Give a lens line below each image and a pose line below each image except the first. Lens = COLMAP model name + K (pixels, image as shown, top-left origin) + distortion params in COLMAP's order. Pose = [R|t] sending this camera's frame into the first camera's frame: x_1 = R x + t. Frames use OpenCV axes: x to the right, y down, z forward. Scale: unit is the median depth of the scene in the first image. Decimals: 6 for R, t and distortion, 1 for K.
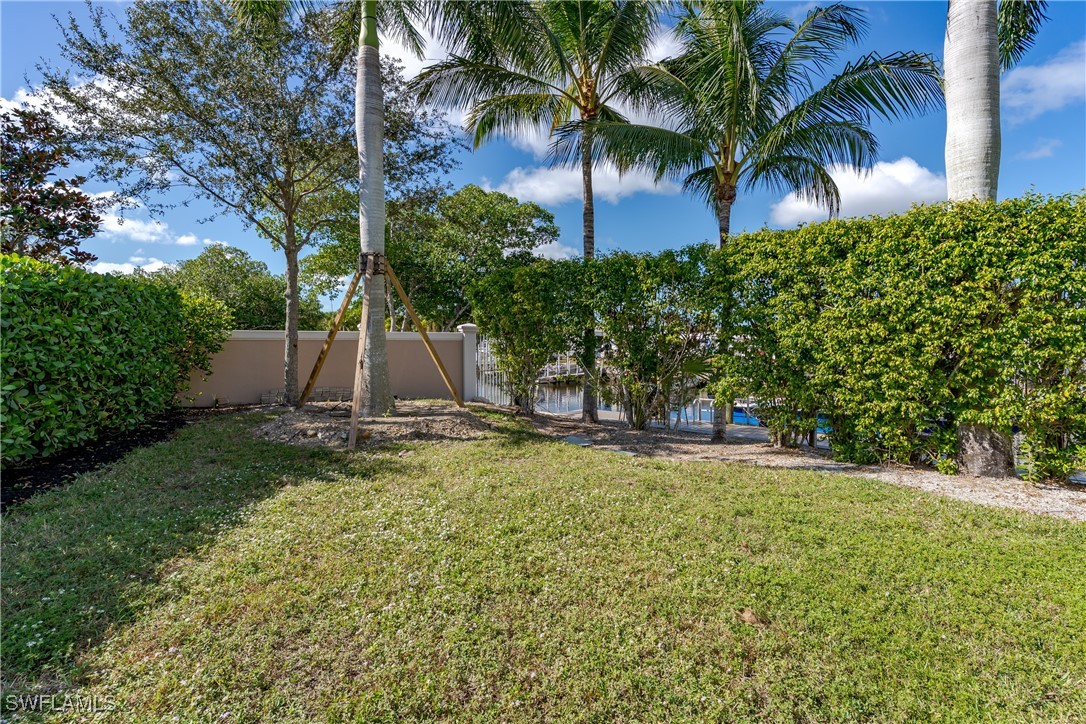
lens RADIAL K [[523.1, 0, 540.7], [0, 523.1, 338.7], [0, 0, 1]] dist [0.000116, 0.000125]
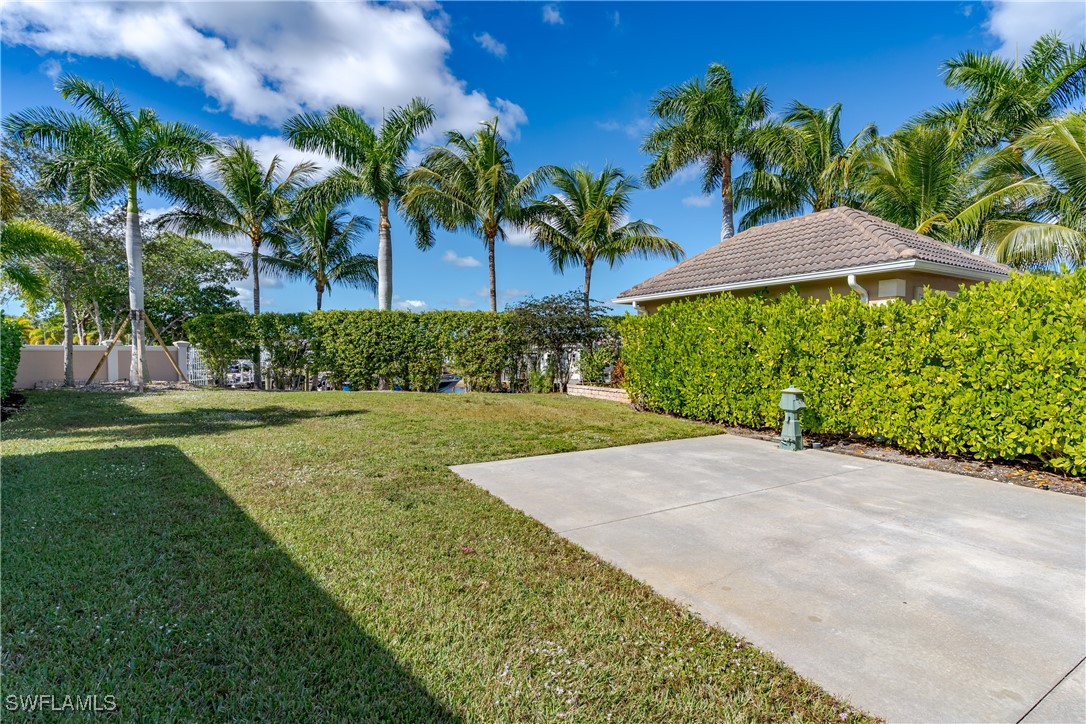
lens RADIAL K [[524.1, 0, 550.2], [0, 524.1, 357.6], [0, 0, 1]] dist [-0.000017, 0.000052]
pose [[0.860134, -0.009883, 0.509973, 0.041811], [0.003774, 0.999908, 0.013012, 0.011871], [-0.510055, -0.009267, 0.860092, -1.858982]]
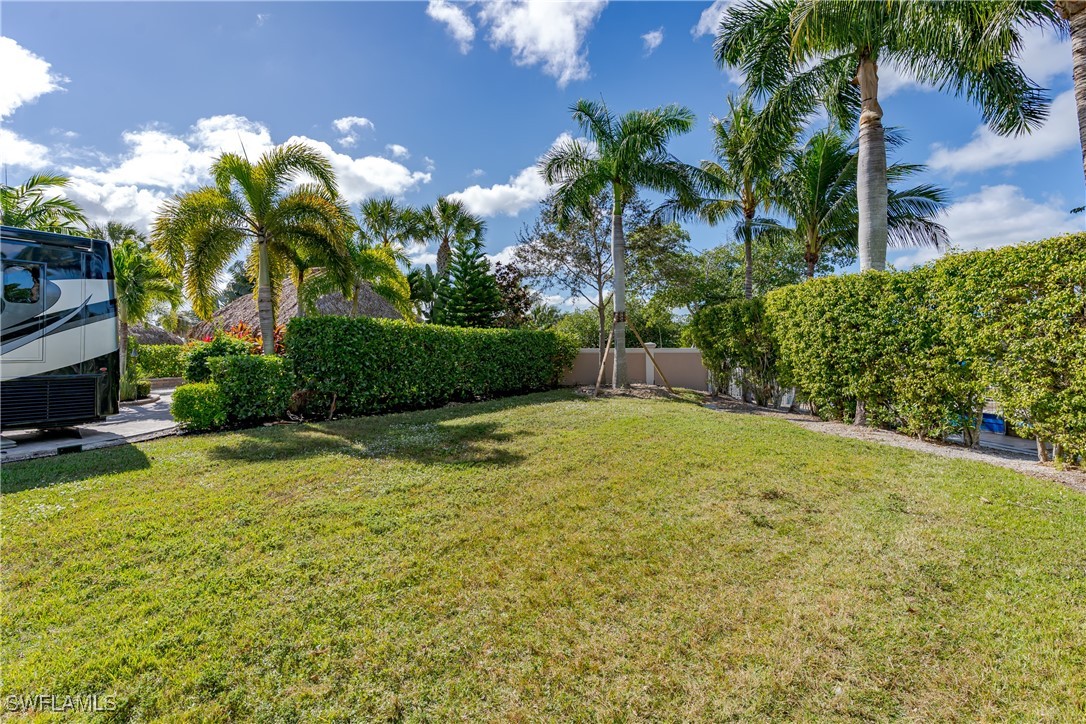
lens RADIAL K [[524.1, 0, 550.2], [0, 524.1, 357.6], [0, 0, 1]] dist [-0.000017, 0.000052]
pose [[0.742404, -0.003174, -0.669945, 0.959233], [0.008534, 0.999952, 0.004720, 0.010633], [0.669899, -0.009222, 0.742395, -0.784825]]
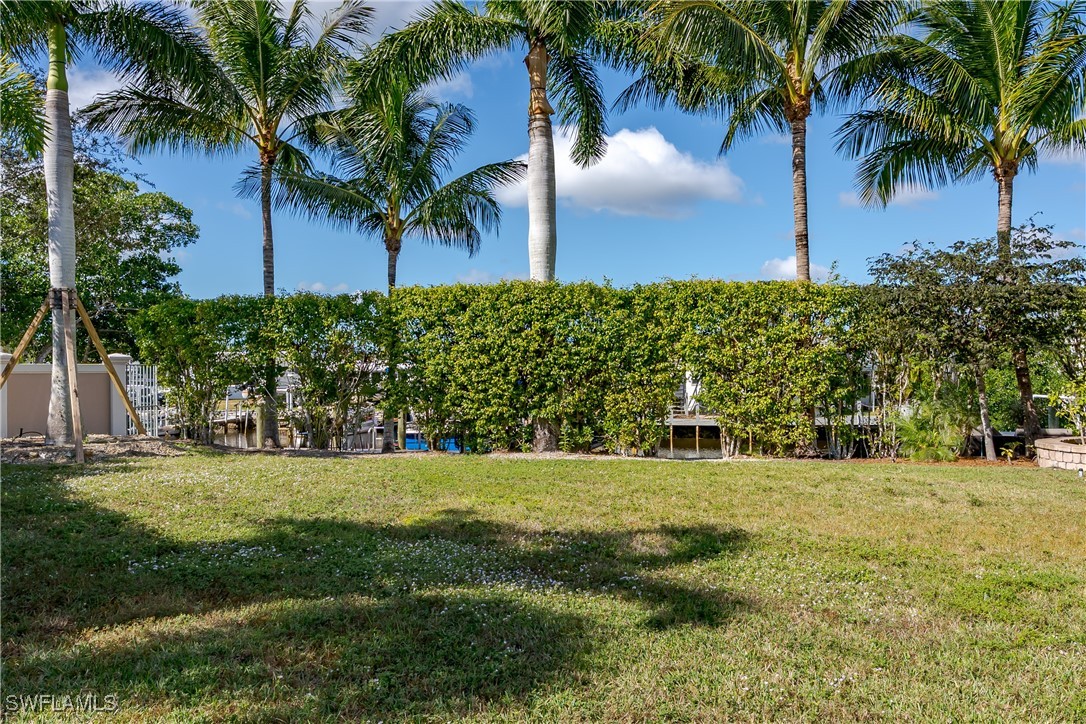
lens RADIAL K [[831.3, 0, 517.6], [0, 831.3, 342.2], [0, 0, 1]] dist [0.003897, 0.001057]
pose [[0.897900, 0.002180, 0.440194, -0.257774], [0.013163, 0.999408, -0.031800, 0.008348], [-0.440002, 0.034348, 0.897340, -0.942659]]
